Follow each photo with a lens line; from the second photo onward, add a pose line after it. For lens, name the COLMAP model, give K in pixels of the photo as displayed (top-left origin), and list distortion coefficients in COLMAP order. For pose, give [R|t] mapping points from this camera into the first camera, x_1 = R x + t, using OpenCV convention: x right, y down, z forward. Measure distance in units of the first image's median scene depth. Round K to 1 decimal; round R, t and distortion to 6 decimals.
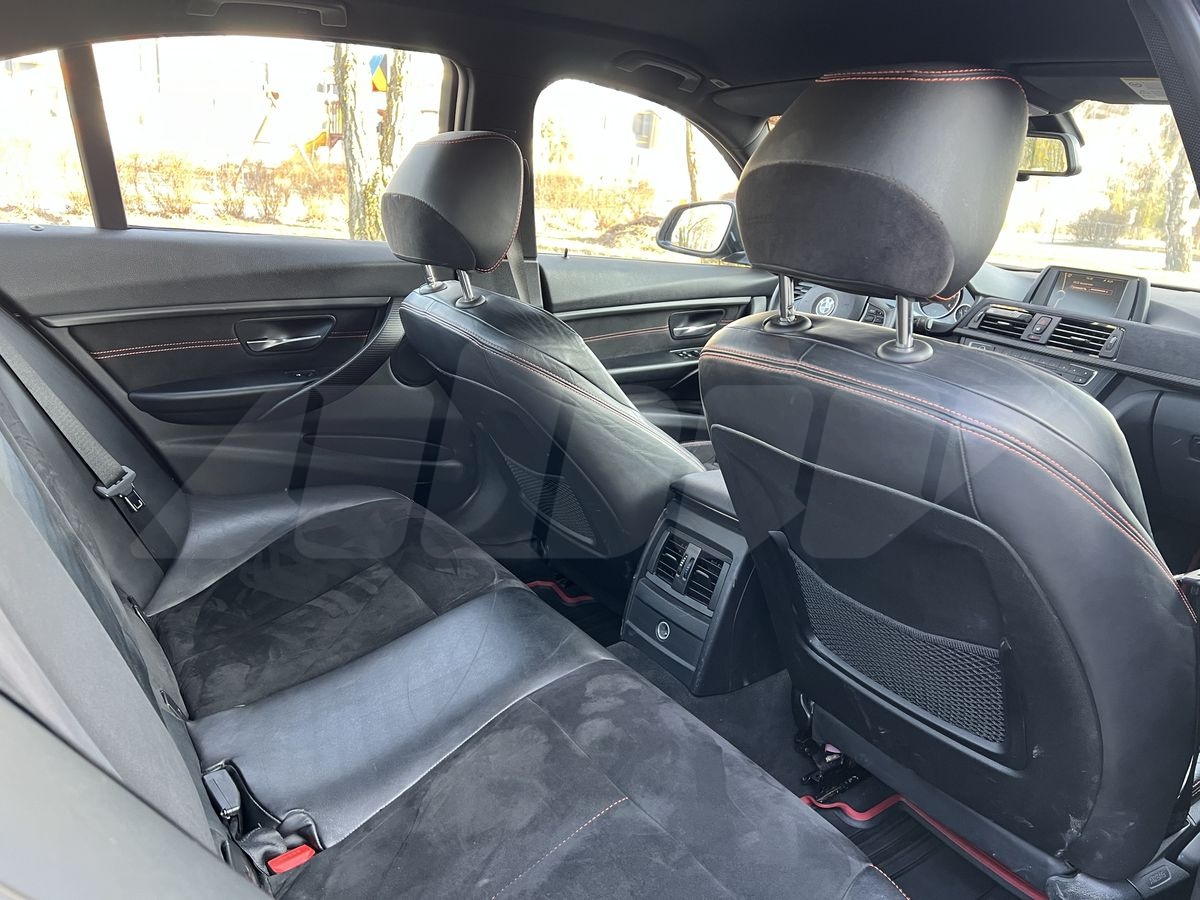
lens RADIAL K [[899.1, 0, 605.1], [0, 899.1, 448.4], [0, 0, 1]] dist [0.070605, -0.076841]
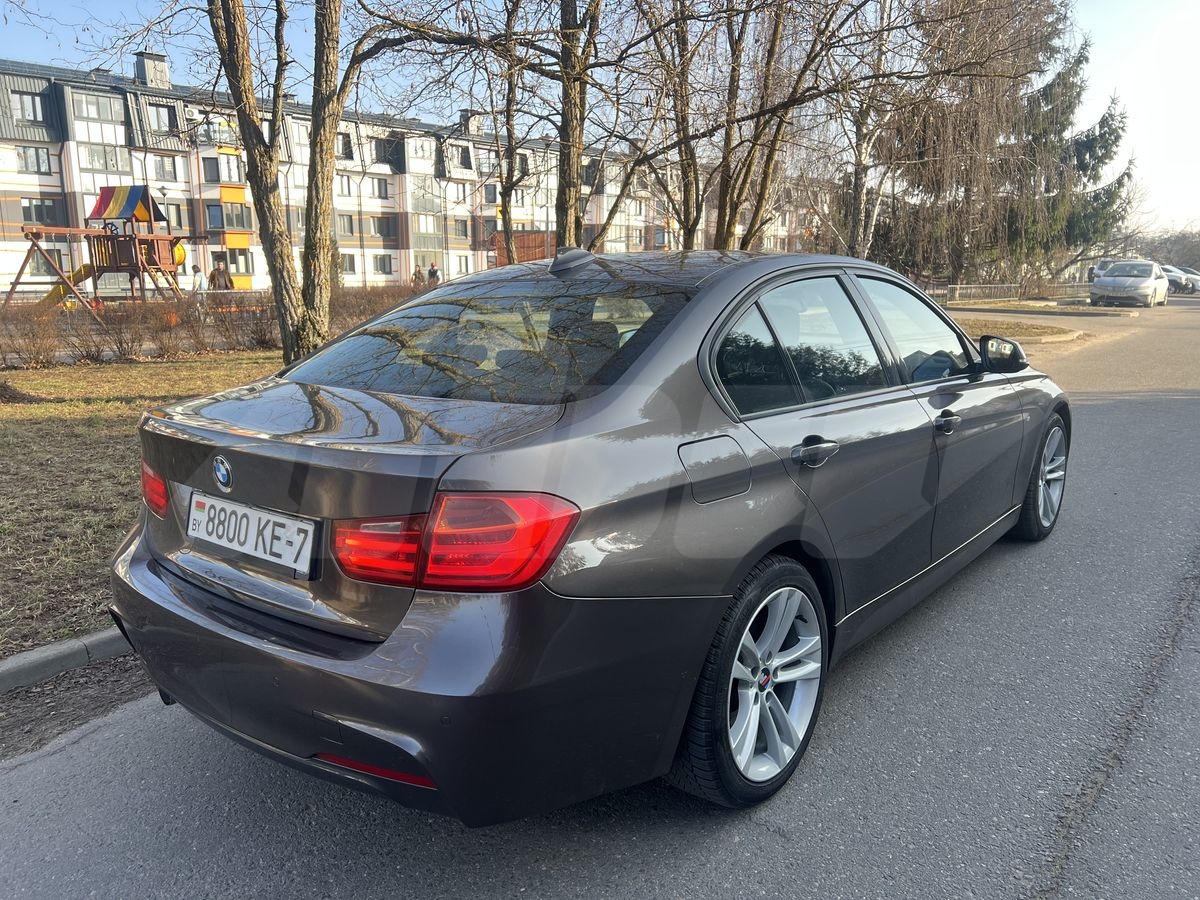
lens RADIAL K [[899.1, 0, 605.1], [0, 899.1, 448.4], [0, 0, 1]] dist [0.070605, -0.076841]
pose [[0.958827, -0.136271, 0.249160, -0.218876], [0.158271, 0.984882, -0.070410, 0.051746], [-0.235798, 0.106946, 0.965899, -0.395774]]
